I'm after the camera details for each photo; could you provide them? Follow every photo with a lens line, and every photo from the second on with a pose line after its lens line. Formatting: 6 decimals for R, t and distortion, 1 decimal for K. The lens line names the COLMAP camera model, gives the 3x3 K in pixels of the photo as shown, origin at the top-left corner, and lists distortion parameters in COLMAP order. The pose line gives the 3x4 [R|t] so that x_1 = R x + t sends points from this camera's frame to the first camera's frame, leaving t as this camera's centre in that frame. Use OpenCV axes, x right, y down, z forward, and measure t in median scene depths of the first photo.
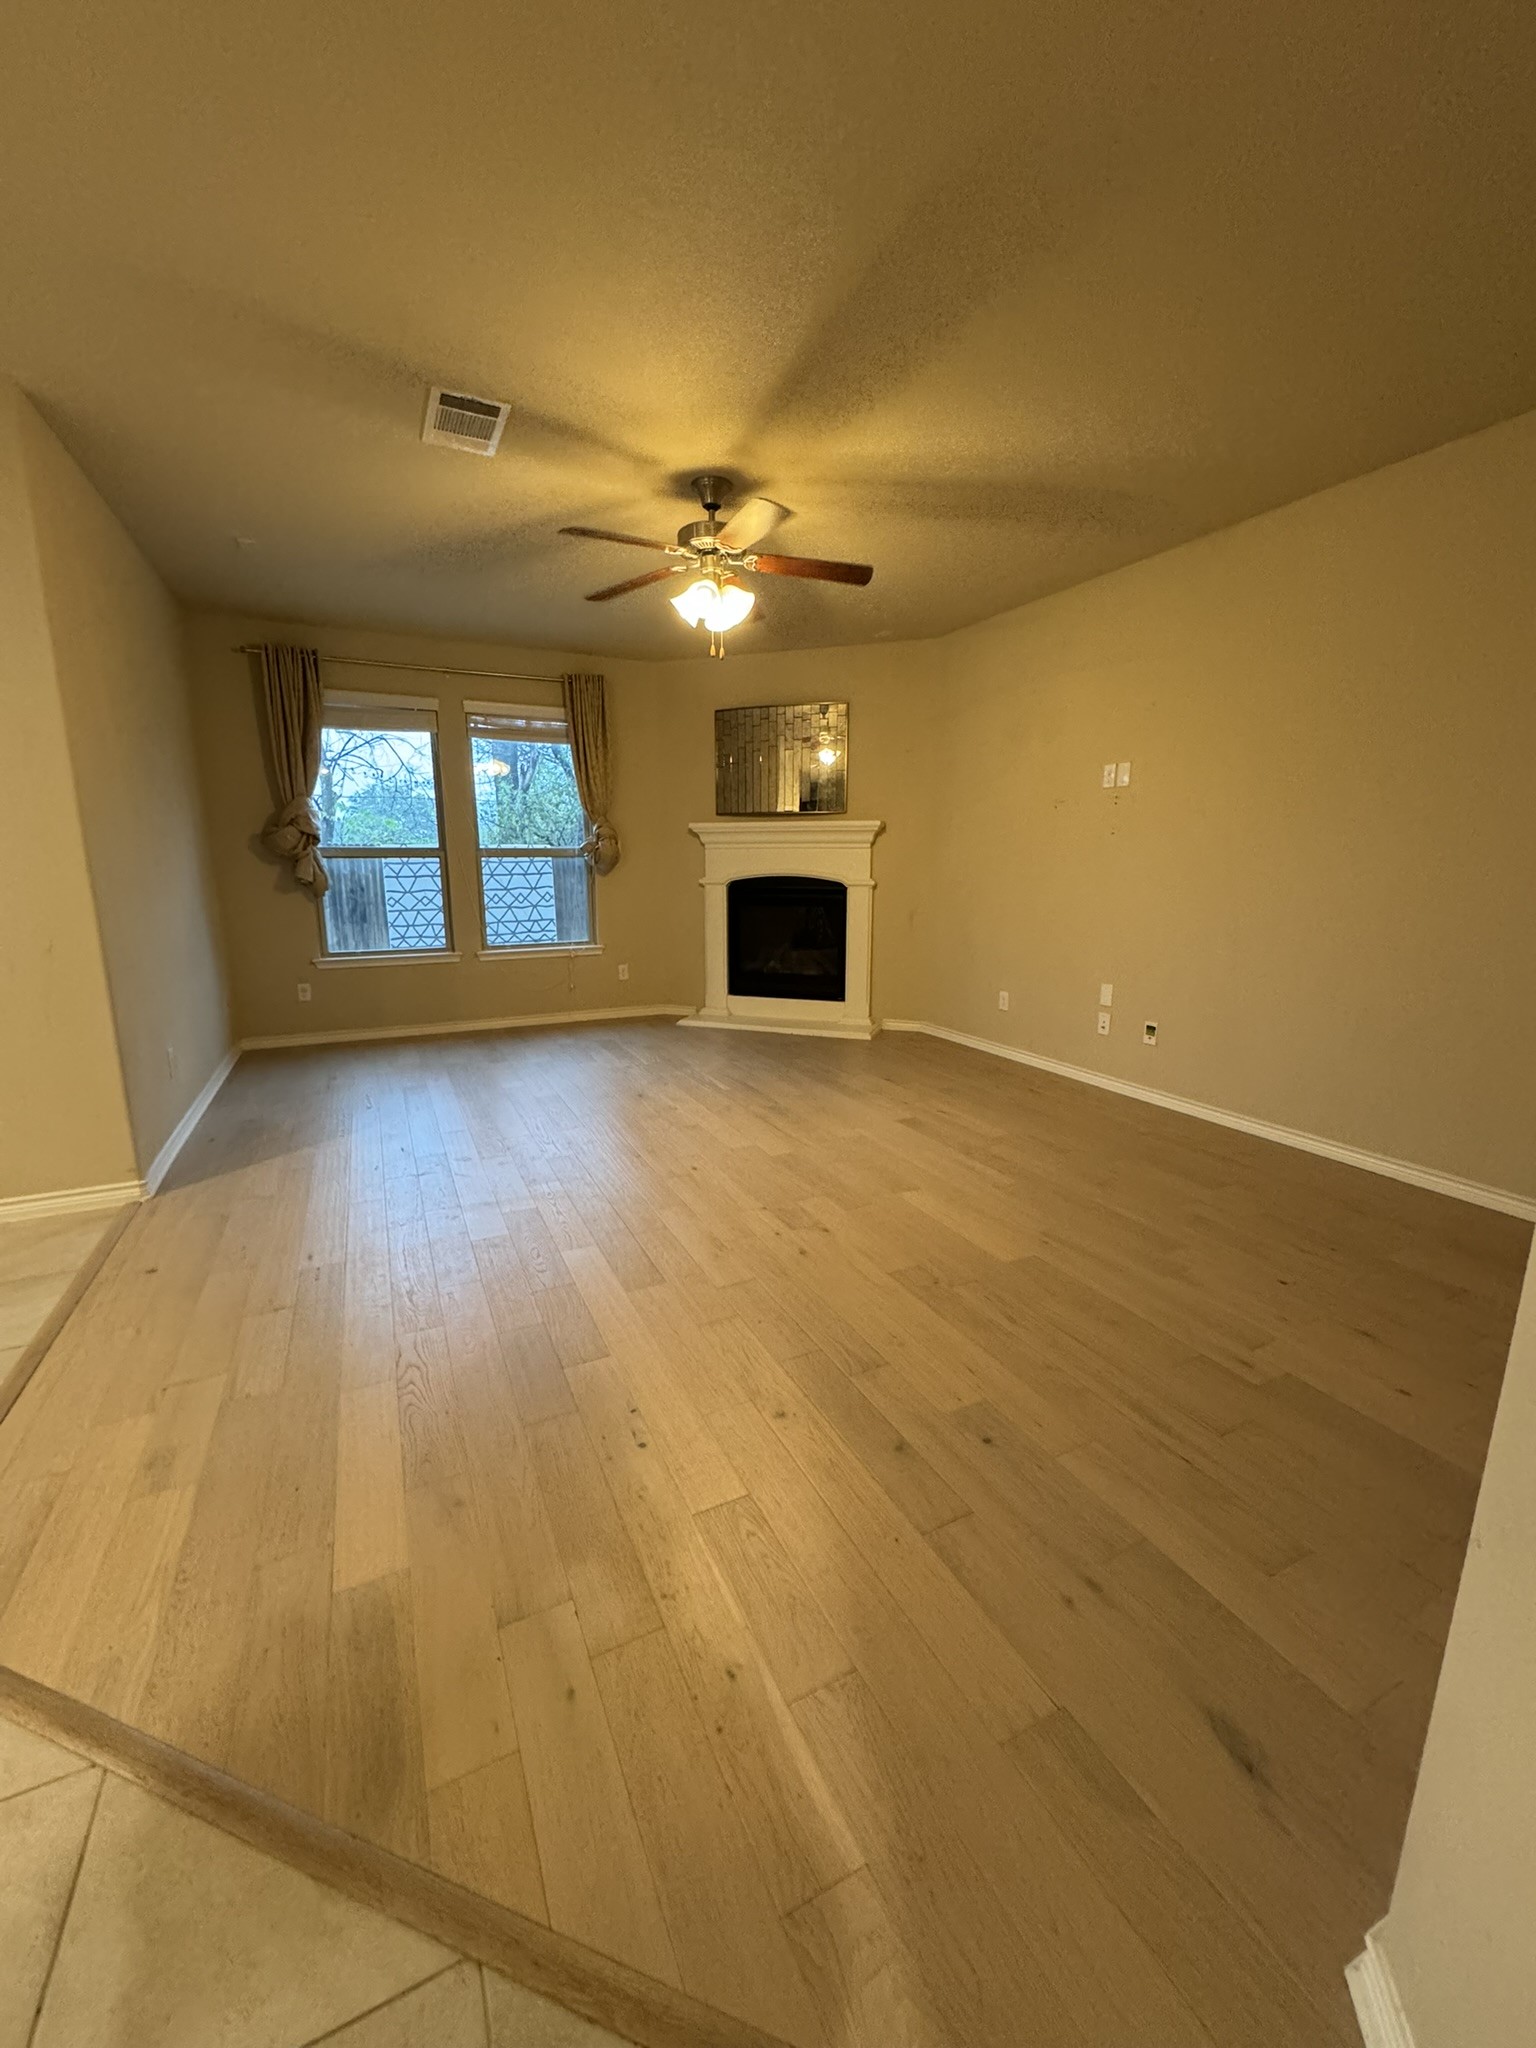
lens RADIAL K [[813.2, 0, 764.7], [0, 813.2, 1024.4], [0, 0, 1]] dist [-0.001947, 0.000466]
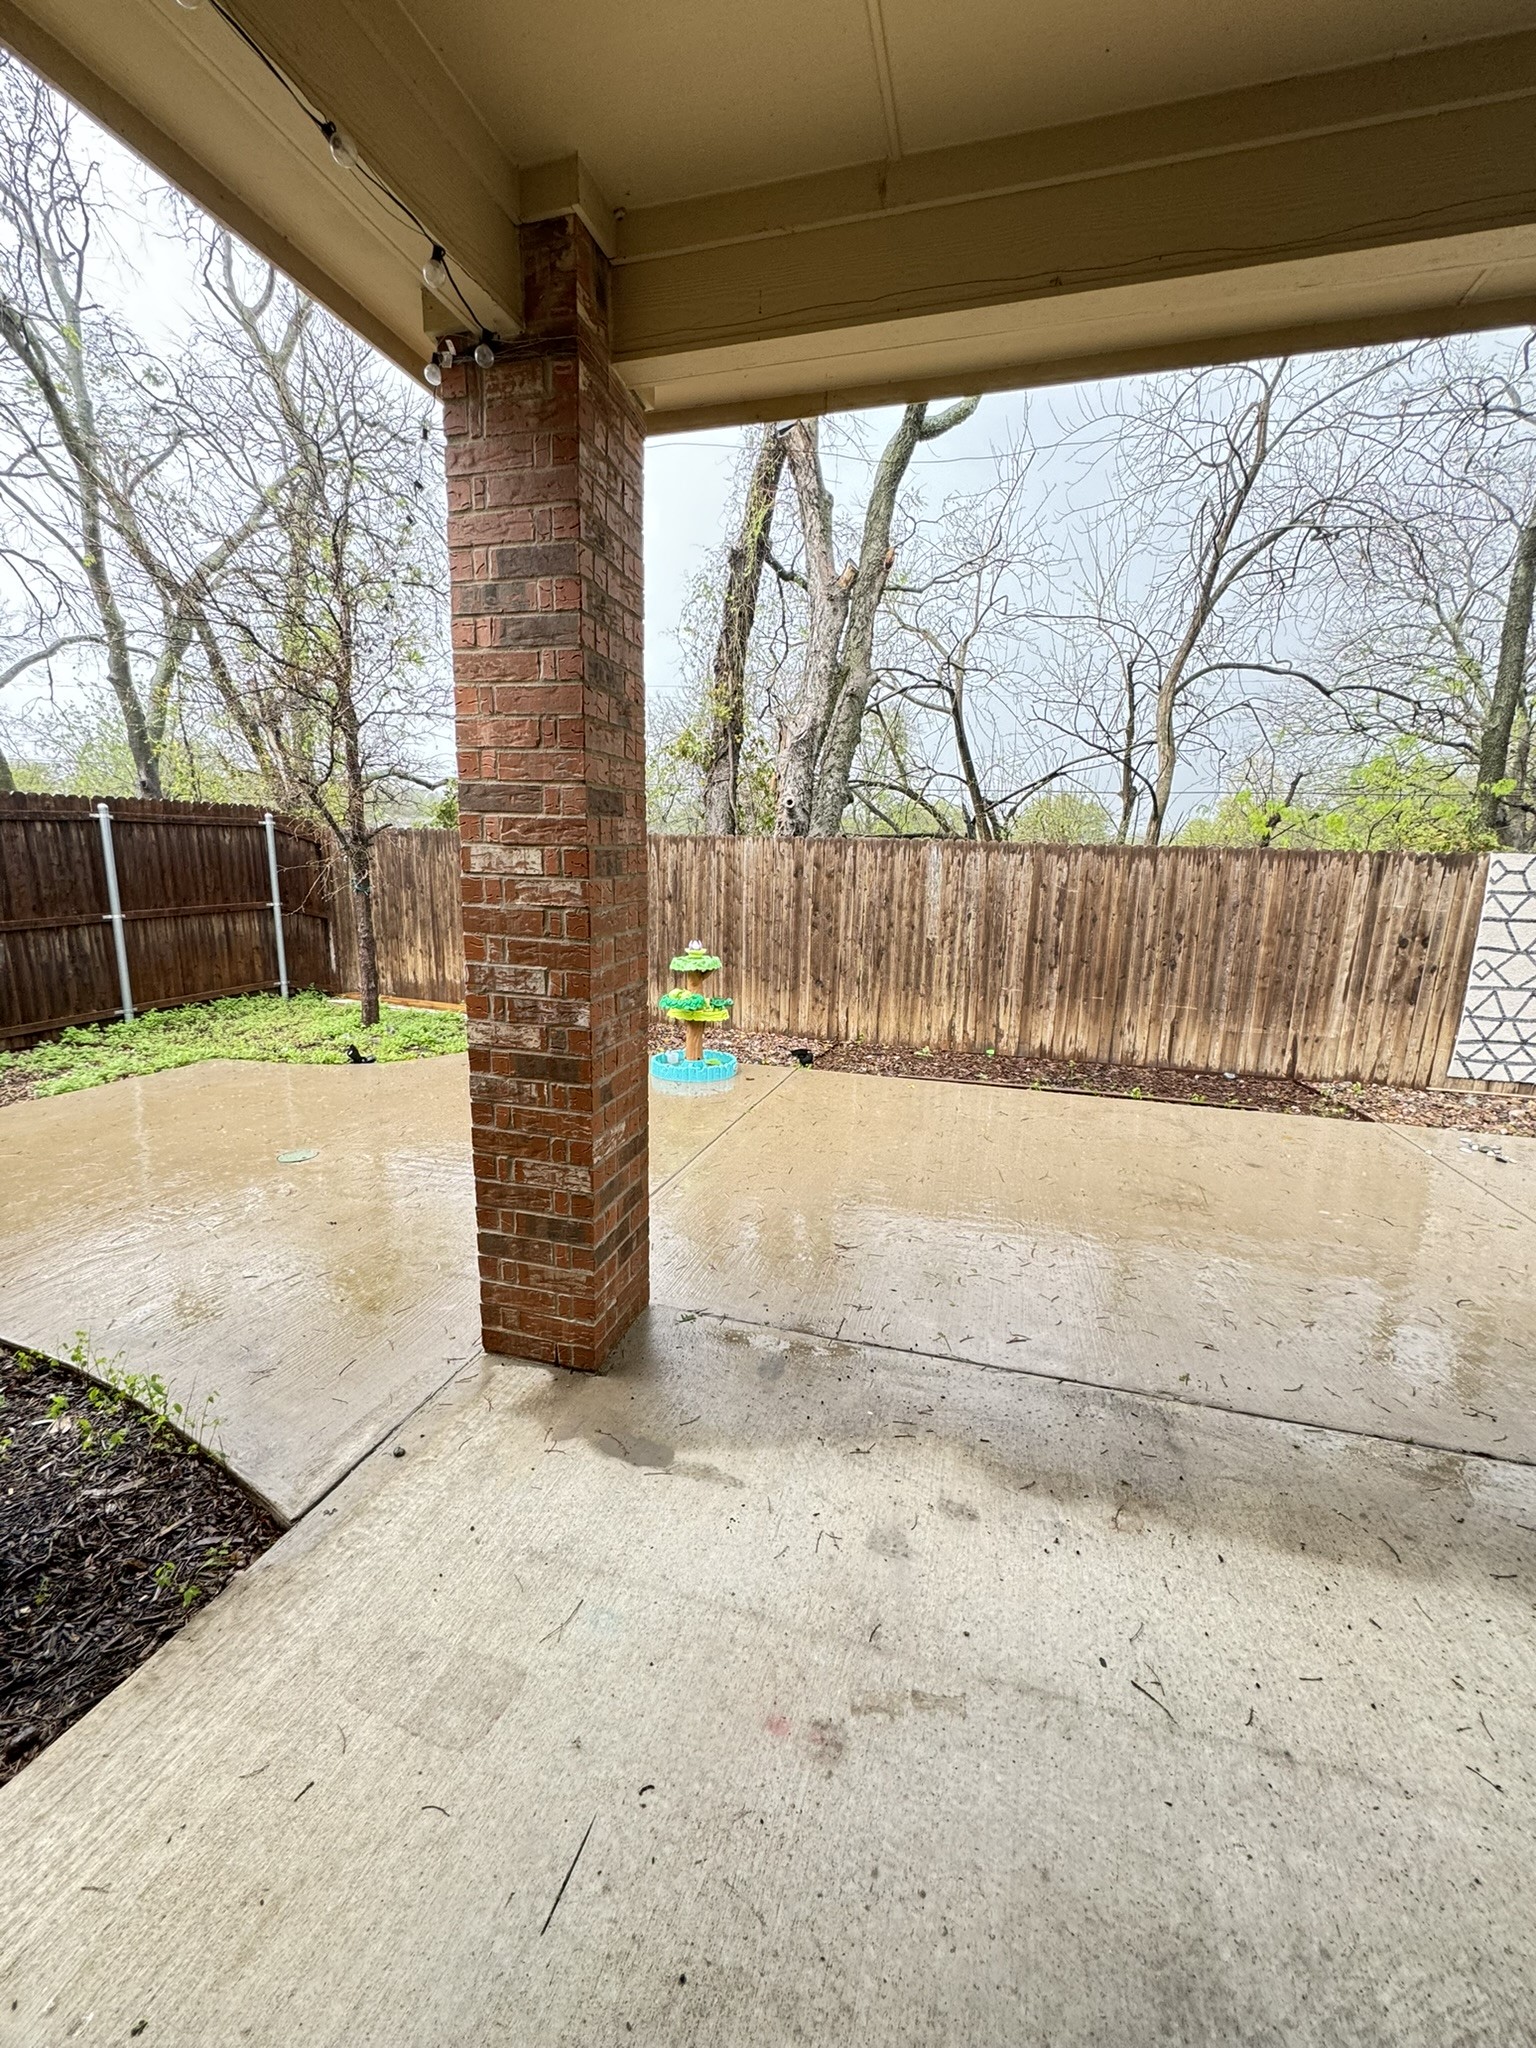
lens RADIAL K [[813.2, 0, 762.1], [0, 813.2, 1020.6], [0, 0, 1]] dist [-0.001947, 0.000466]
pose [[0.736507, 0.153087, -0.658879, -1.028371], [-0.156483, 0.986191, 0.054216, -0.177764], [0.658081, 0.063173, 0.750292, 0.775556]]
